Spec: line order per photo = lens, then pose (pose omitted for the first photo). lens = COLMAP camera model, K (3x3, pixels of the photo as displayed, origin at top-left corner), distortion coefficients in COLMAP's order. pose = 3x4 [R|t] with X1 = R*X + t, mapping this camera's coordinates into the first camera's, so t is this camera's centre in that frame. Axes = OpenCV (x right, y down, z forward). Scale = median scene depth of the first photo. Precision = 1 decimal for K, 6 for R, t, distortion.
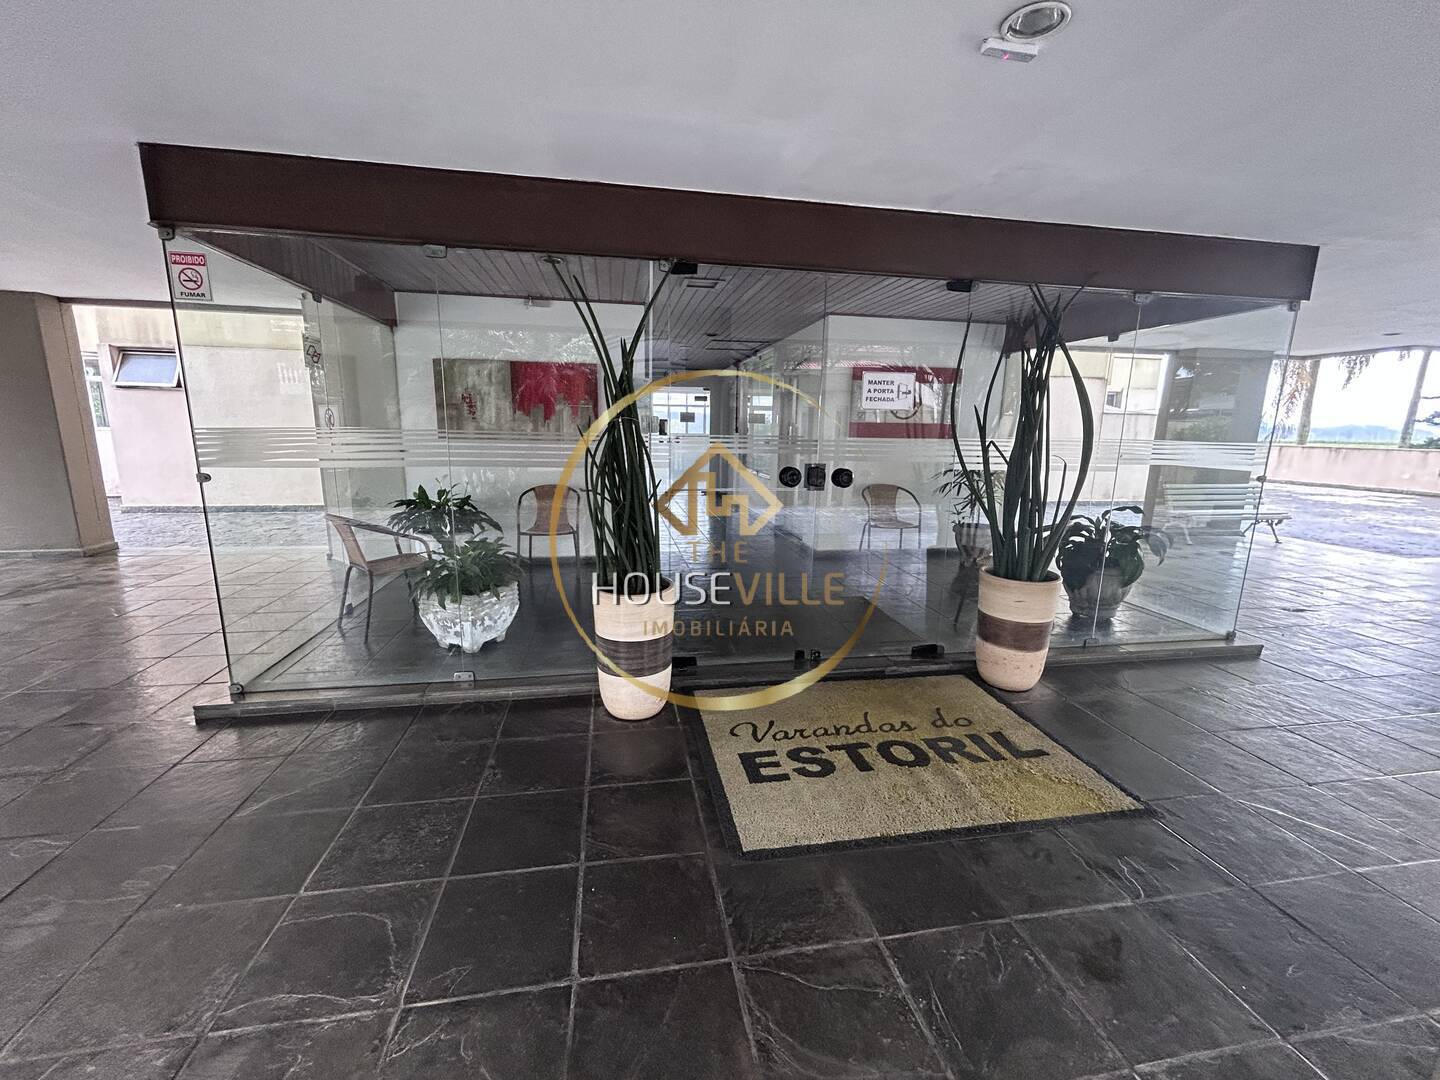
lens RADIAL K [[586.2, 0, 719.6], [0, 586.2, 544.1], [0, 0, 1]] dist [0.000794, -0.000573]
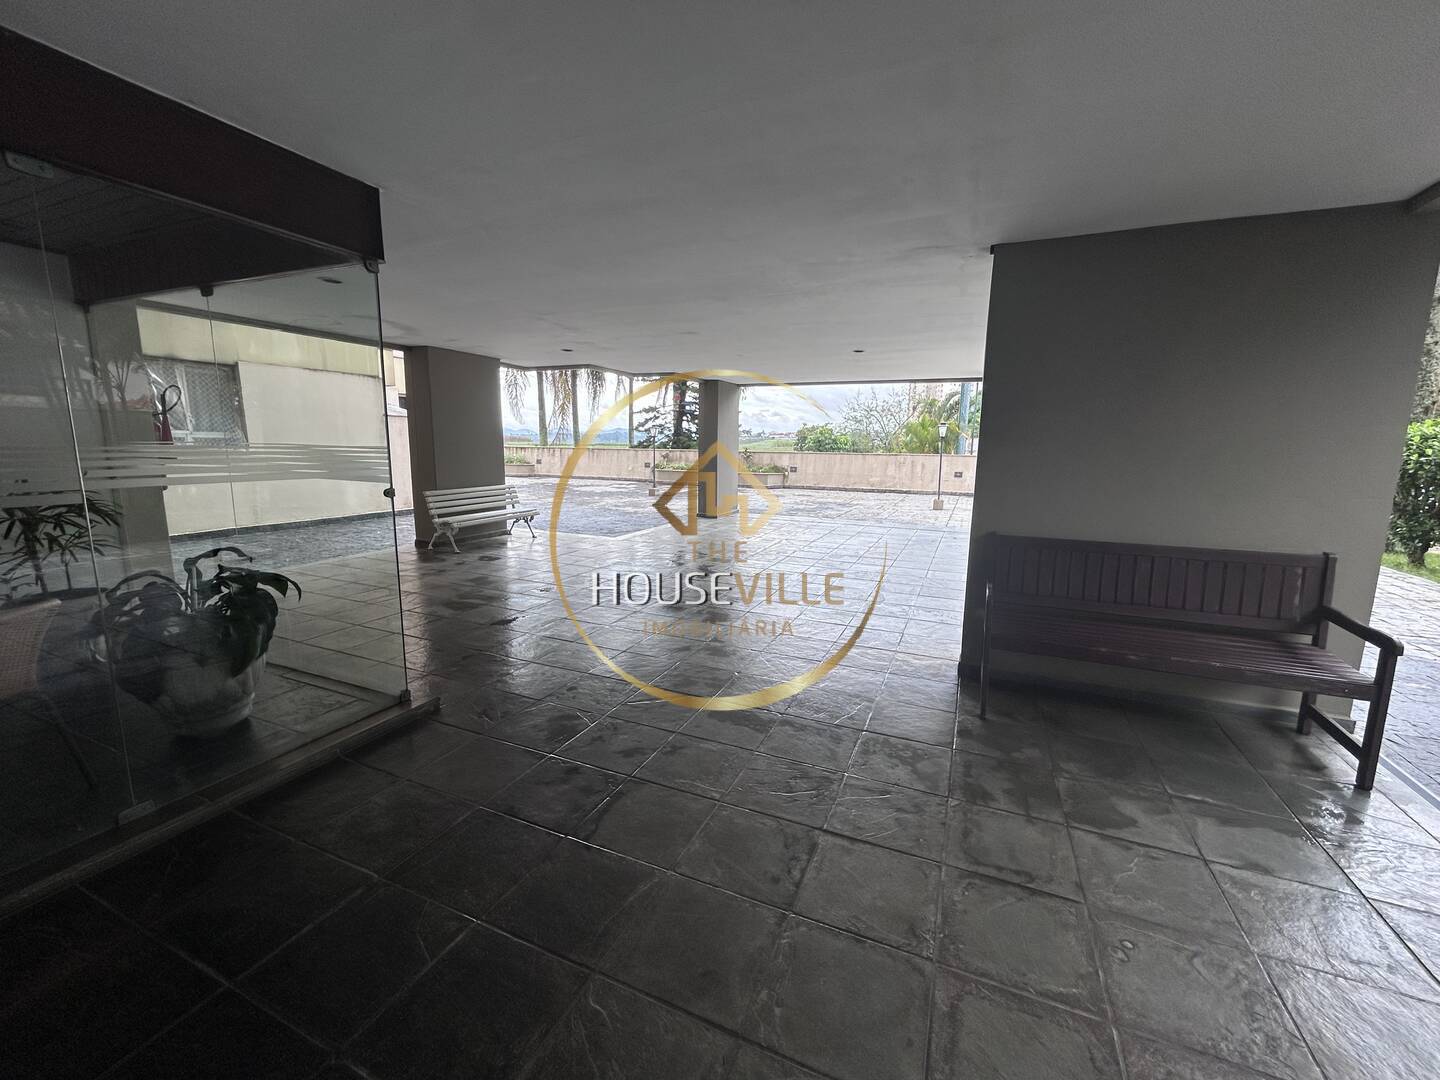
lens RADIAL K [[586.2, 0, 720.7], [0, 586.2, 540.3], [0, 0, 1]] dist [0.000794, -0.000573]
pose [[0.553473, -0.144891, 0.820167, 0.656443], [0.156216, 0.985334, 0.068651, -0.046225], [-0.818085, 0.090127, 0.567991, 0.268052]]
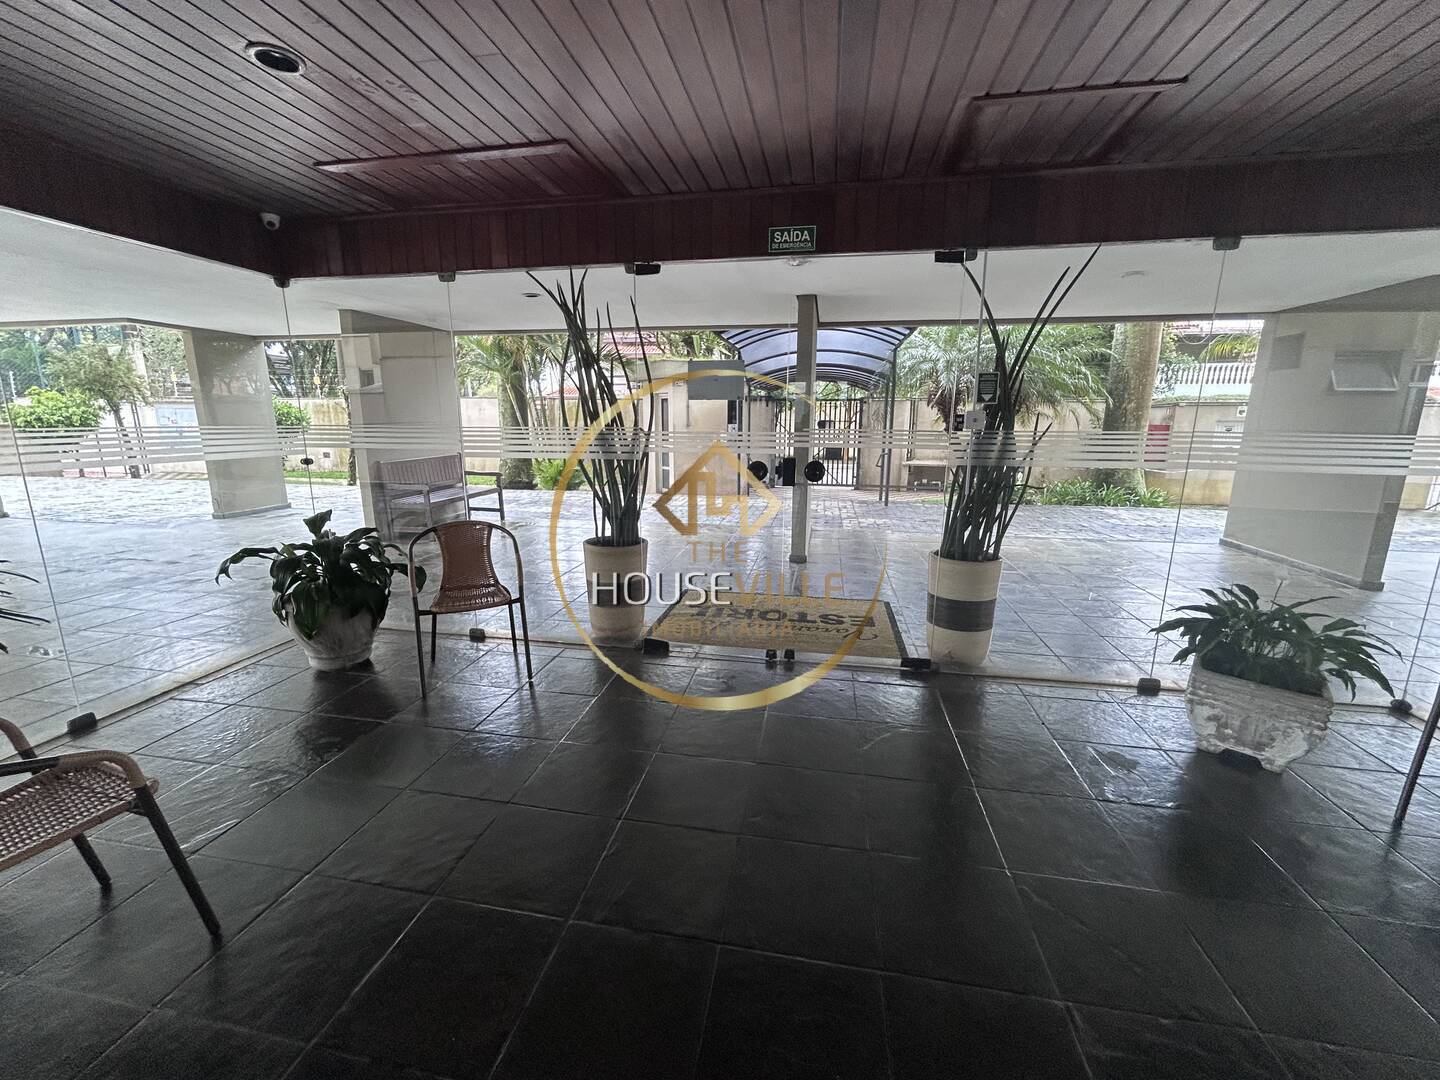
lens RADIAL K [[586.2, 0, 716.8], [0, 586.2, 538.3], [0, 0, 1]] dist [0.000794, -0.000573]
pose [[-0.935606, -0.088446, 0.341787, -0.072003], [0.051171, 0.923915, 0.379161, -0.401343], [-0.349317, 0.372235, -0.859894, 2.015145]]
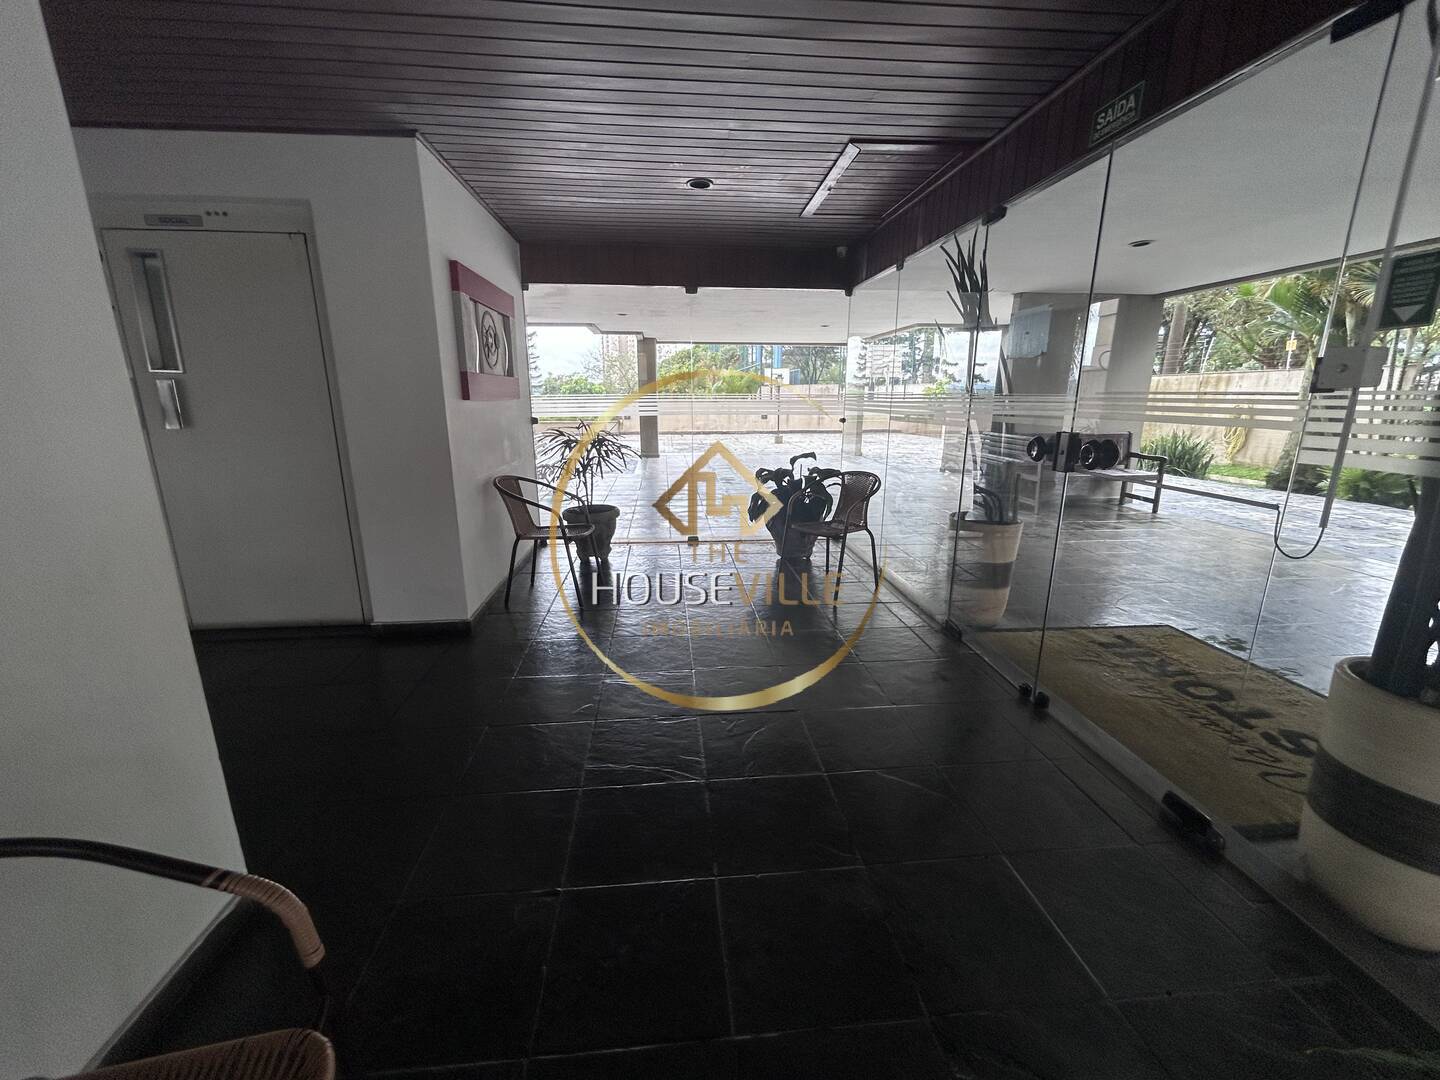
lens RADIAL K [[586.2, 0, 712.0], [0, 586.2, 535.4], [0, 0, 1]] dist [0.000794, -0.000573]
pose [[0.086999, -0.244747, 0.965676, -0.605602], [0.189314, 0.955749, 0.225175, -0.267493], [-0.978055, 0.163227, 0.129483, 1.418604]]
